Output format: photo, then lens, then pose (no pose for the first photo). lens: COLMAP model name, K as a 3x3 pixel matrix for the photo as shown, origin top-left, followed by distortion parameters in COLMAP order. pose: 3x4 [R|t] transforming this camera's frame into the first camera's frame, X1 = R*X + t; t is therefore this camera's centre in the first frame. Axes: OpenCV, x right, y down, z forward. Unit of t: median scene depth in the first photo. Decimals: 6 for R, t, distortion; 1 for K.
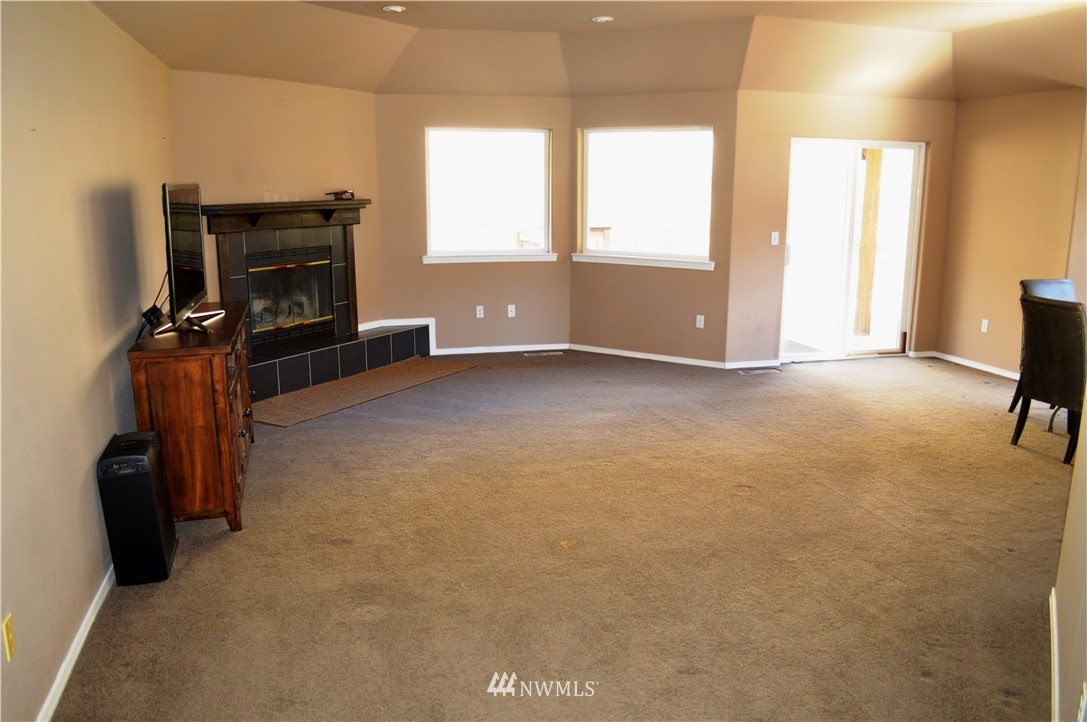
lens RADIAL K [[873.3, 0, 544.1], [0, 873.3, 361.1], [0, 0, 1]] dist [-0.082775, 0.013945]
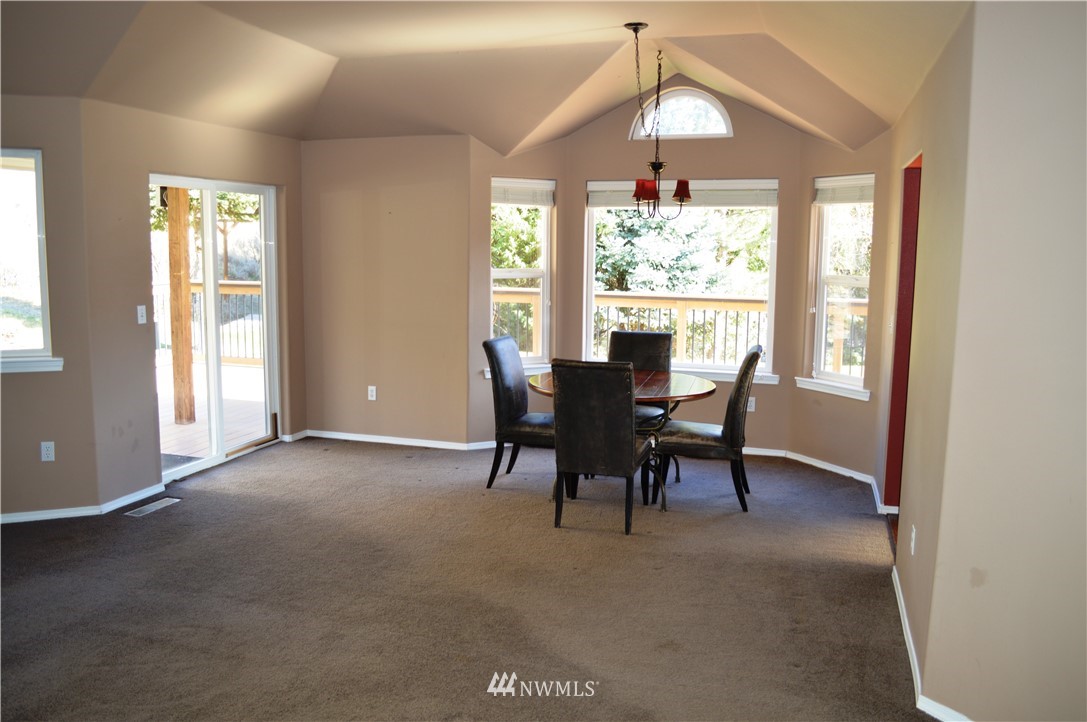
lens RADIAL K [[873.3, 0, 540.8], [0, 873.3, 357.6], [0, 0, 1]] dist [-0.082775, 0.013945]
pose [[0.554267, -0.108967, 0.825175, -0.132987], [0.160904, 0.986720, 0.022221, -0.071161], [-0.816638, 0.120458, 0.564439, 0.350586]]
